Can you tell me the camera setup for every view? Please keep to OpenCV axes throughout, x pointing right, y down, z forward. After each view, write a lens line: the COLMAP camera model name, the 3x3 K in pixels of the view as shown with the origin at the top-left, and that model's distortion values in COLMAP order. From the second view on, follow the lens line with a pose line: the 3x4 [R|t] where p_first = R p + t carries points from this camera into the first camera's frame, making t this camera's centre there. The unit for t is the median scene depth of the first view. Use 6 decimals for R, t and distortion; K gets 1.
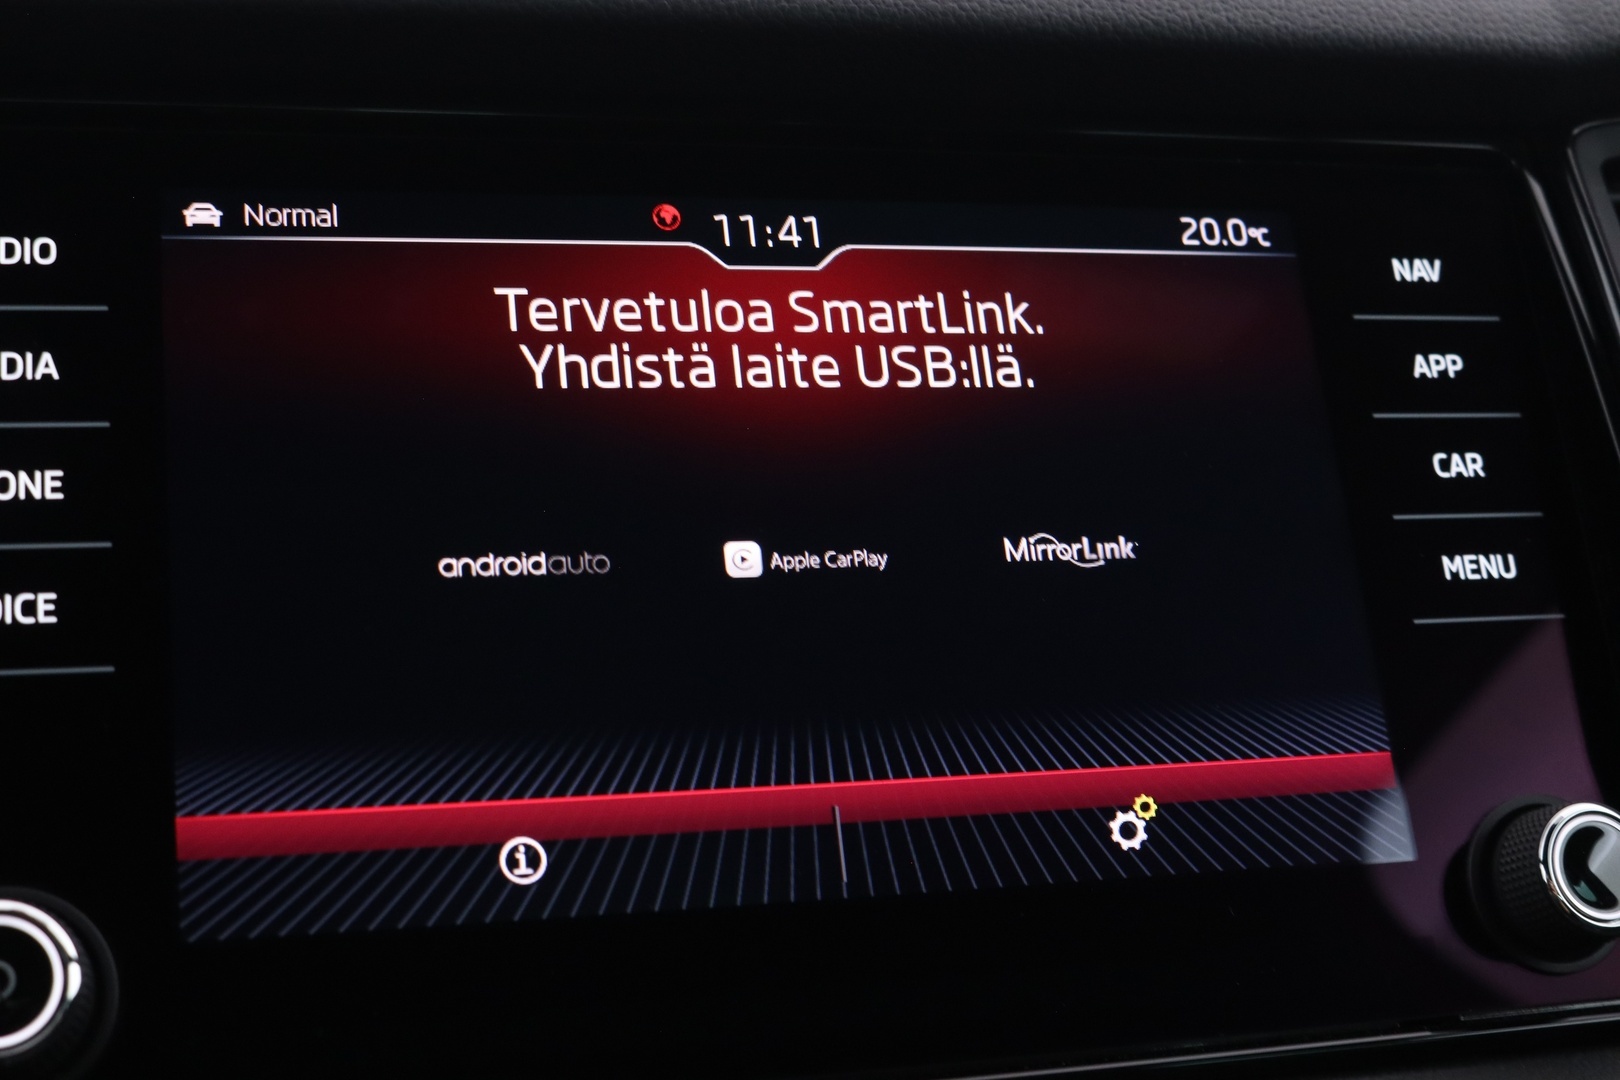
lens RADIAL K [[2268.1, 0, 809.2], [0, 2268.1, 541.2], [0, 0, 1]] dist [-0.025513, 0.000000]
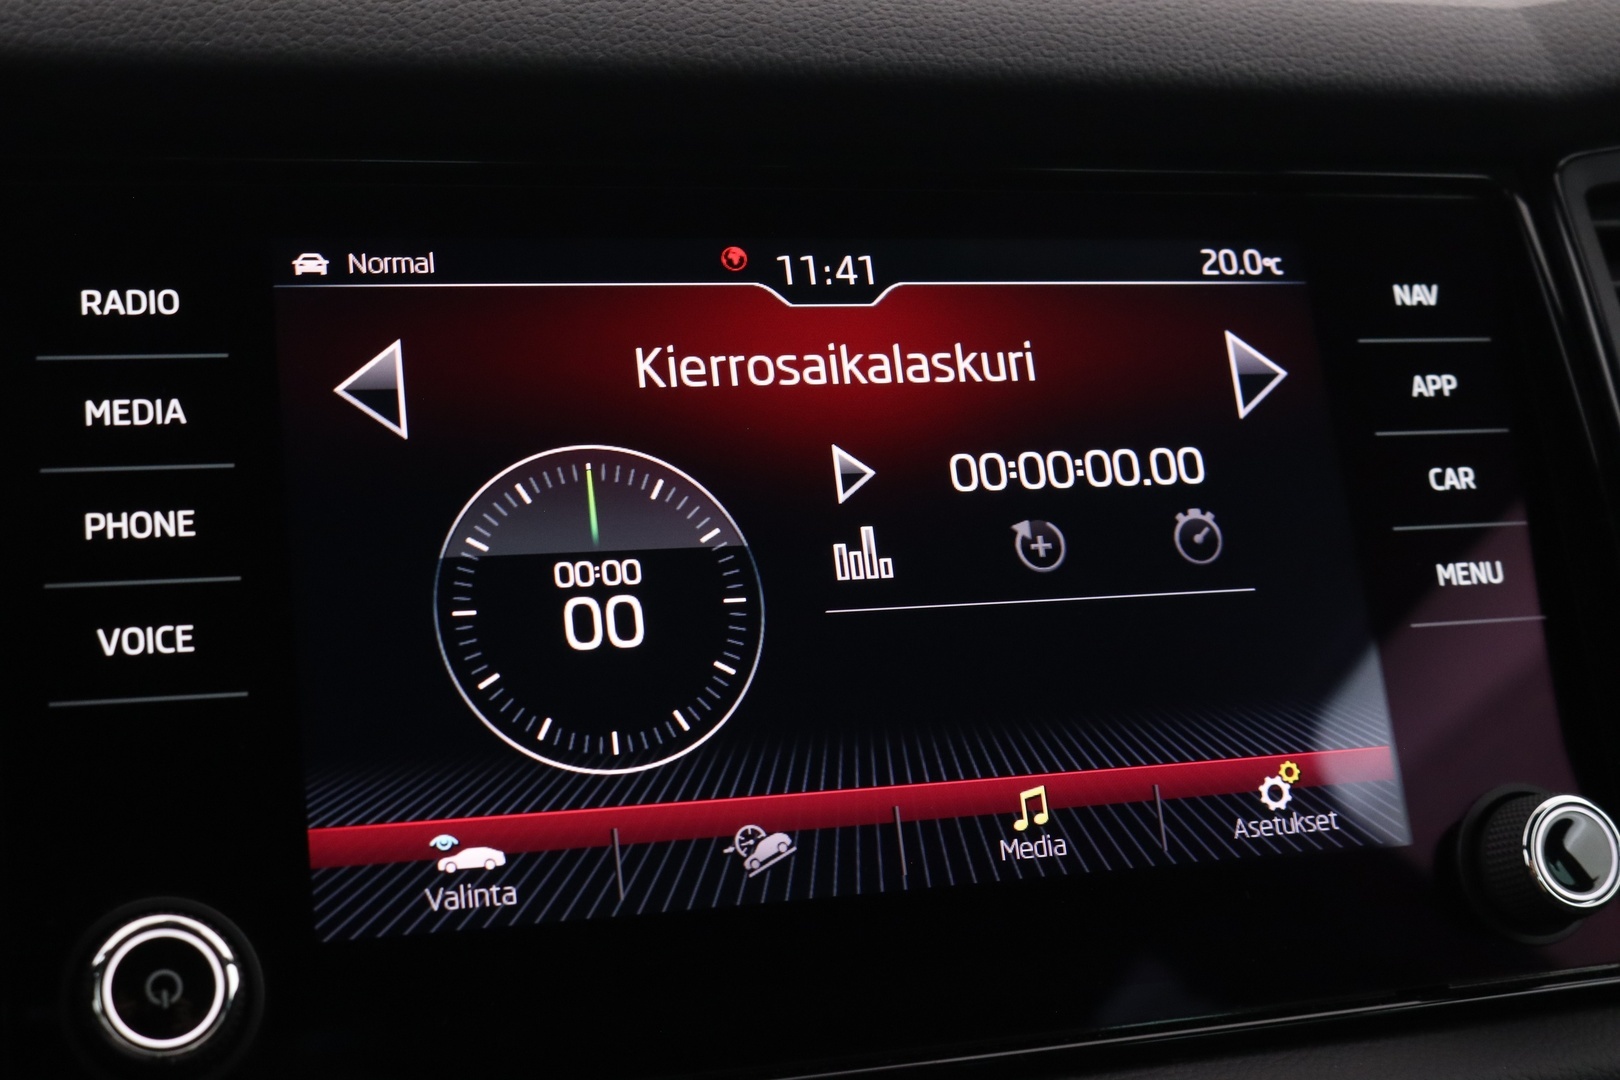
lens RADIAL K [[2268.1, 0, 811.9], [0, 2268.1, 551.1], [0, 0, 1]] dist [-0.025513, 0.000000]
pose [[0.999553, -0.000414, 0.029900, -0.057582], [-0.001449, 0.998058, 0.062275, -0.070472], [-0.029868, -0.062290, 0.997611, -0.086182]]
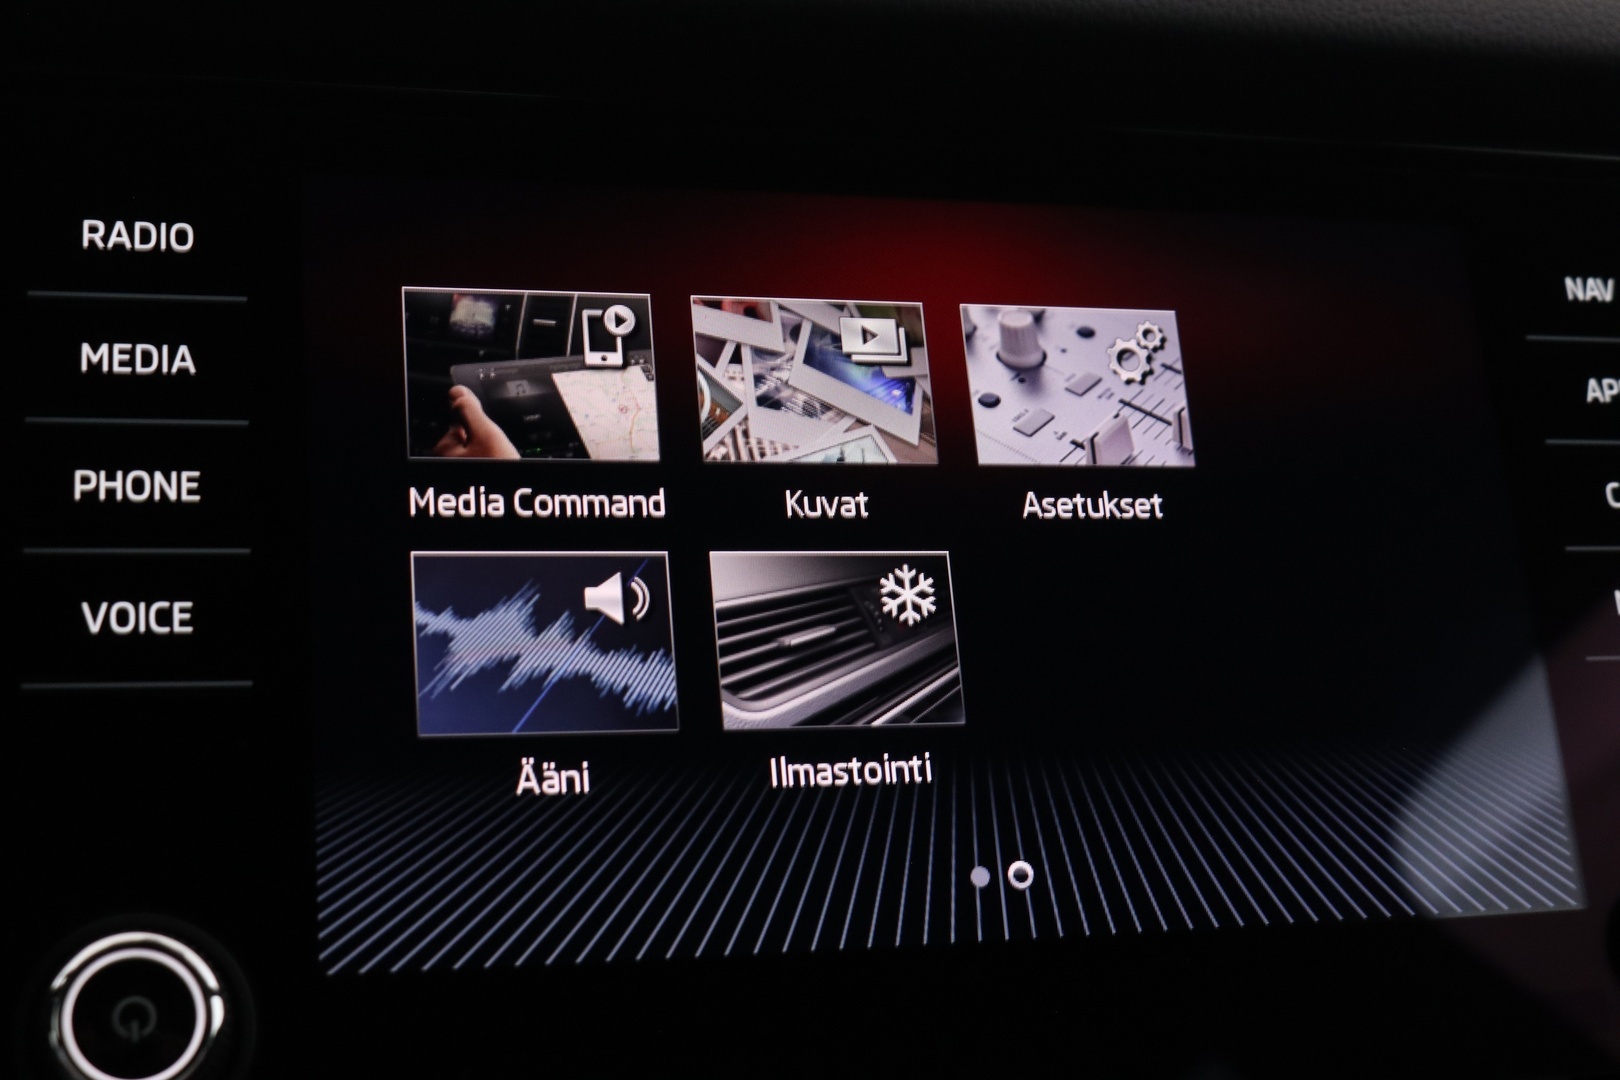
lens RADIAL K [[2268.1, 0, 806.2], [0, 2268.1, 538.1], [0, 0, 1]] dist [-0.025513, 0.000000]
pose [[0.999642, 0.026653, 0.002437, -0.068757], [-0.026683, 0.999555, 0.013299, -0.020023], [-0.002082, -0.013360, 0.999909, 0.045614]]
